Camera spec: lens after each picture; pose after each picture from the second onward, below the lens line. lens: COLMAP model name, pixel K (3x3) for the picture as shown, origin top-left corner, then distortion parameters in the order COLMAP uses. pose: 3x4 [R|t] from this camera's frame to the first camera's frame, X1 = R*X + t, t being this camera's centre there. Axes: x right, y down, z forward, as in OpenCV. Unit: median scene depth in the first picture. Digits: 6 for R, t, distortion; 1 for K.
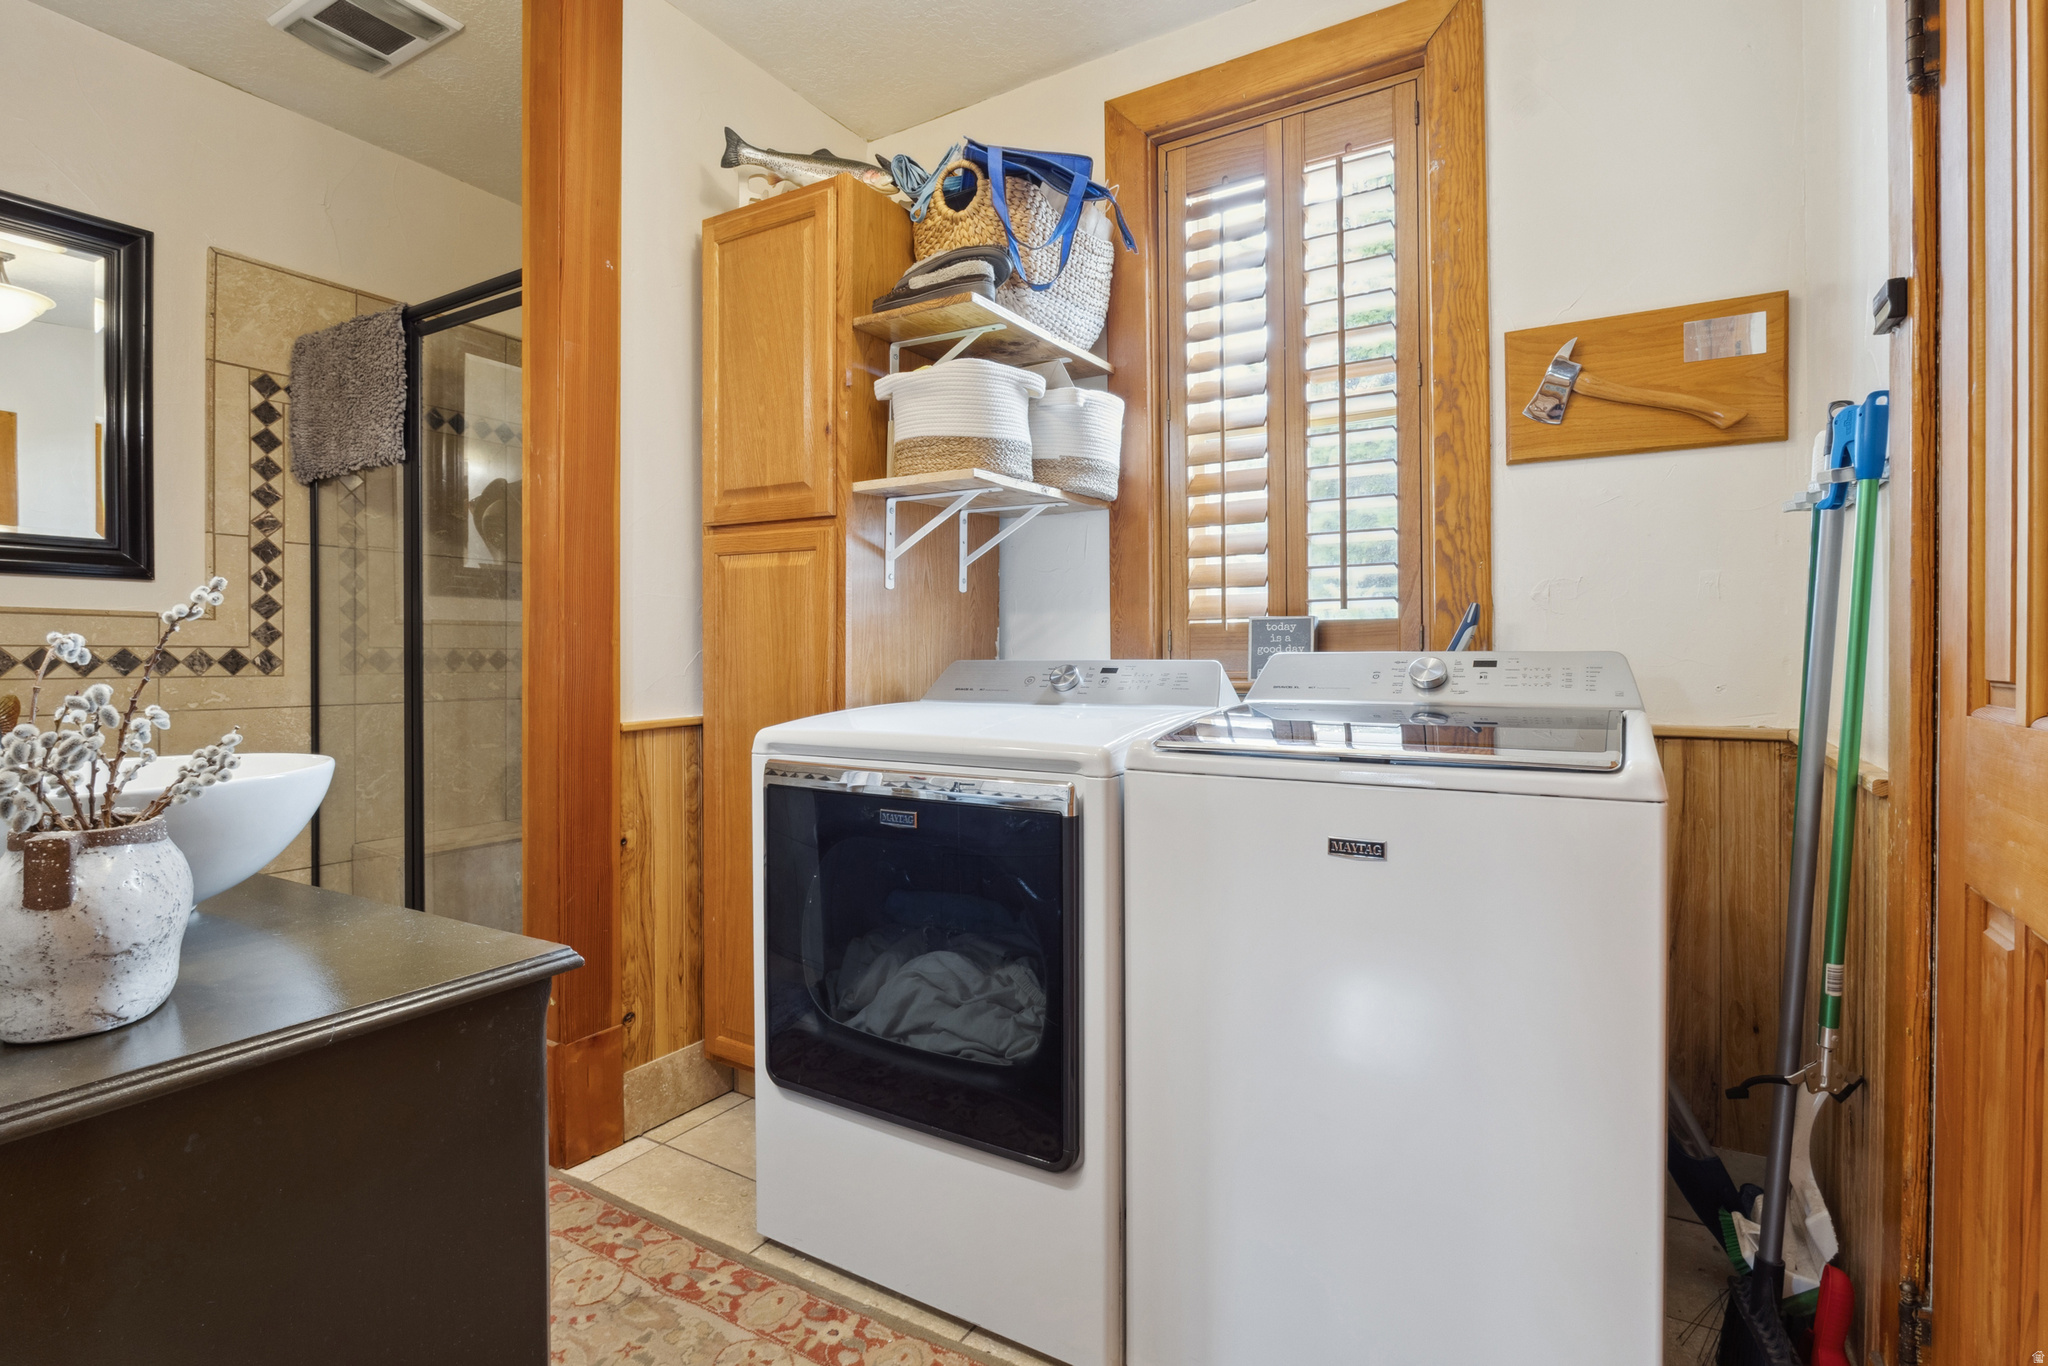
lens RADIAL K [[996.2, 0, 1022.4], [0, 996.2, 669.4], [0, 0, 1]] dist [-0.005810, -0.001263]
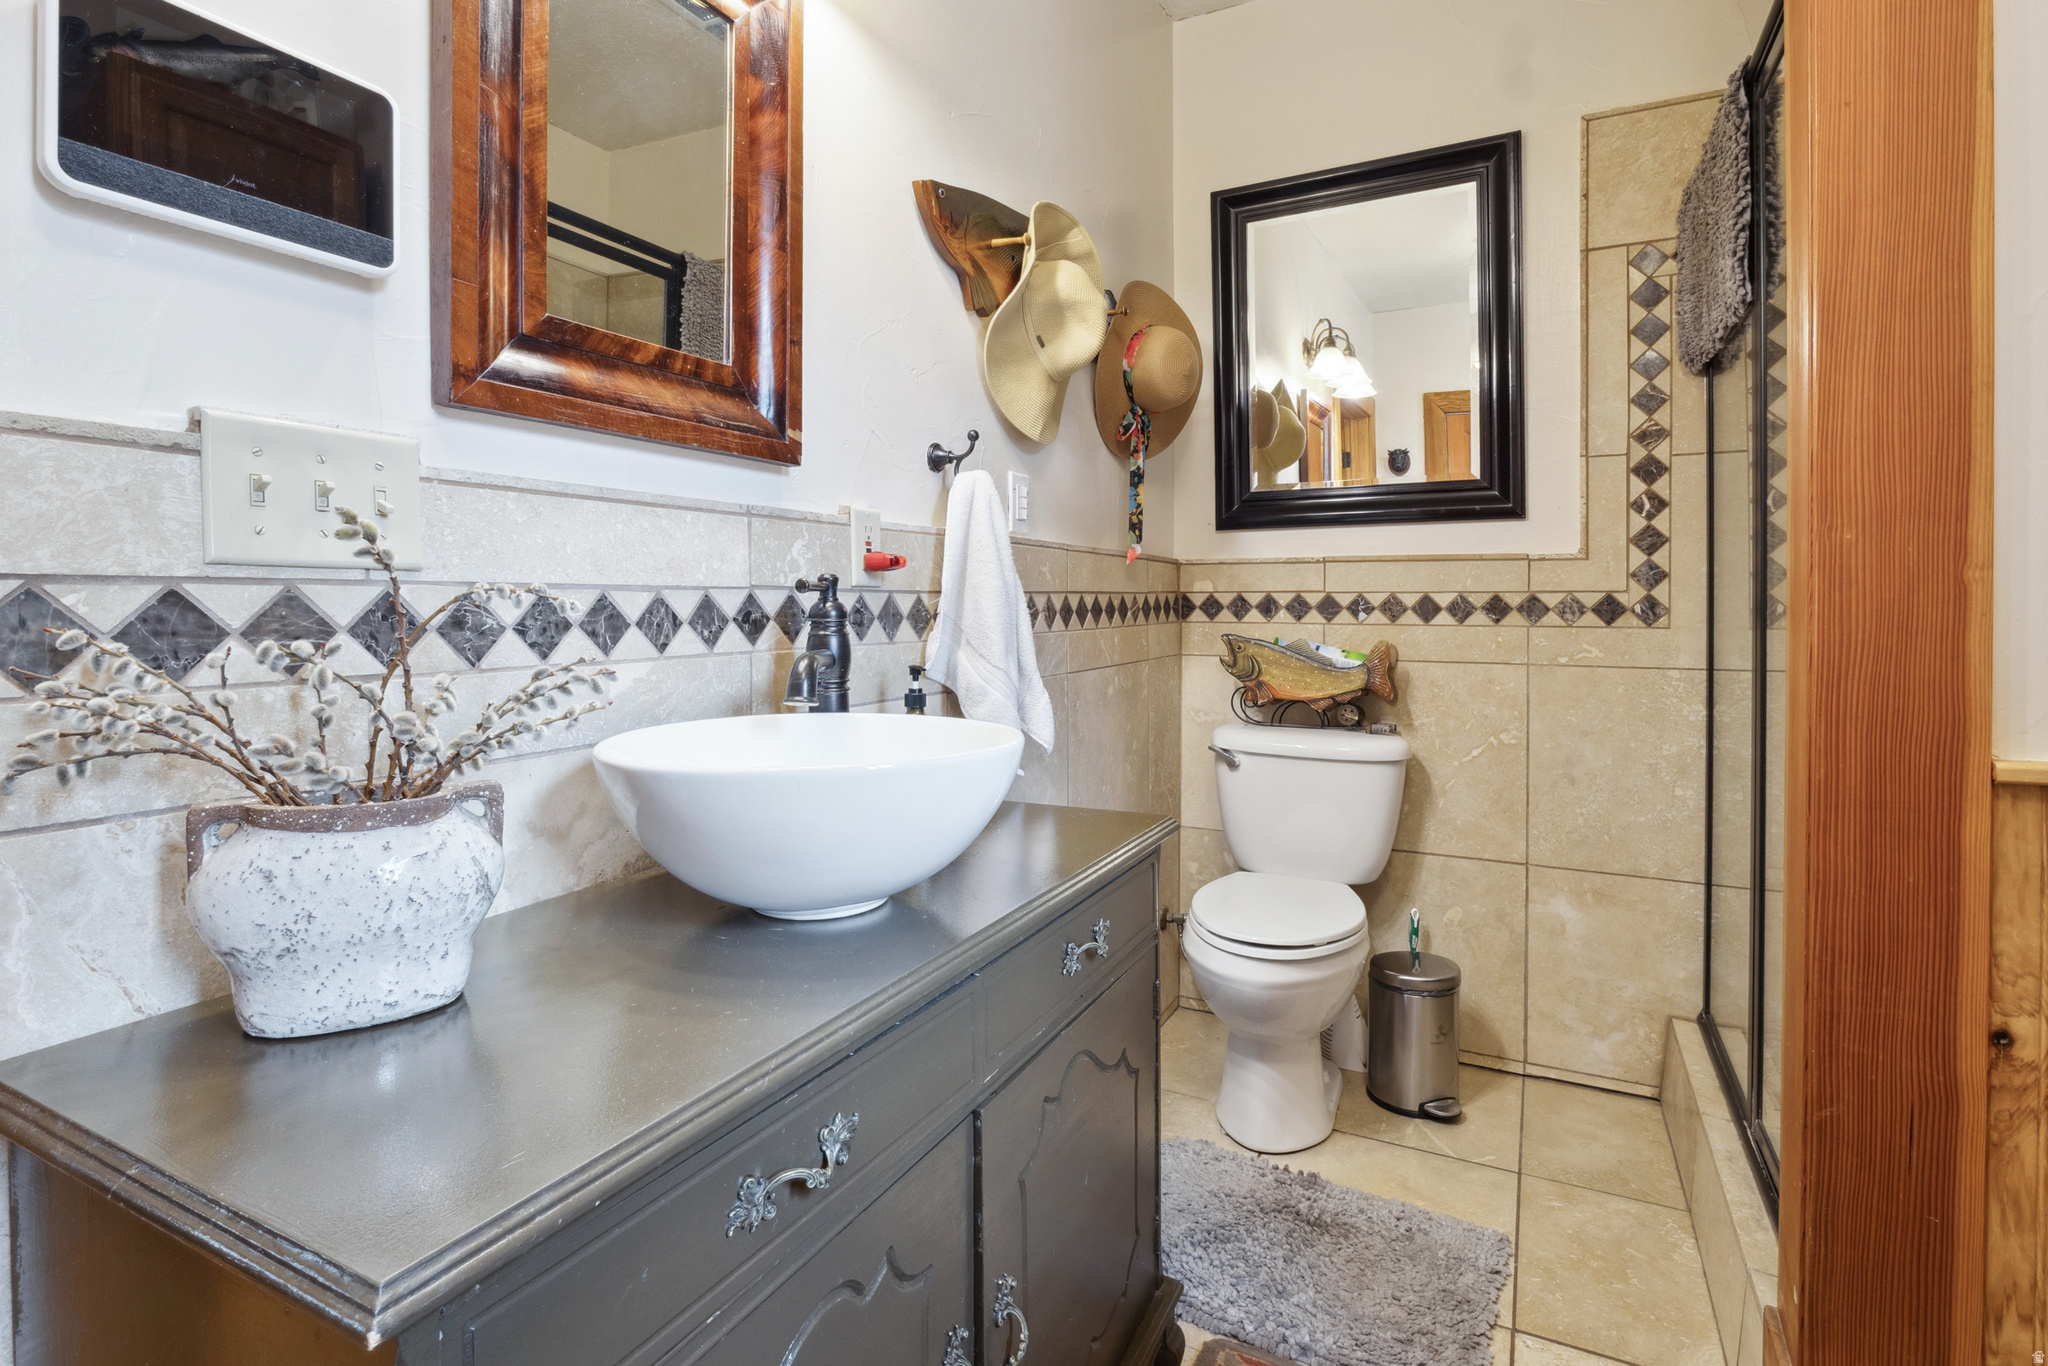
lens RADIAL K [[996.2, 0, 1013.4], [0, 996.2, 610.2], [0, 0, 1]] dist [-0.005810, -0.001263]
pose [[0.064639, 0.009647, -0.997862, -0.005112], [-0.013825, 0.999866, 0.008771, -0.007542], [0.997813, 0.013228, 0.064763, 0.453006]]
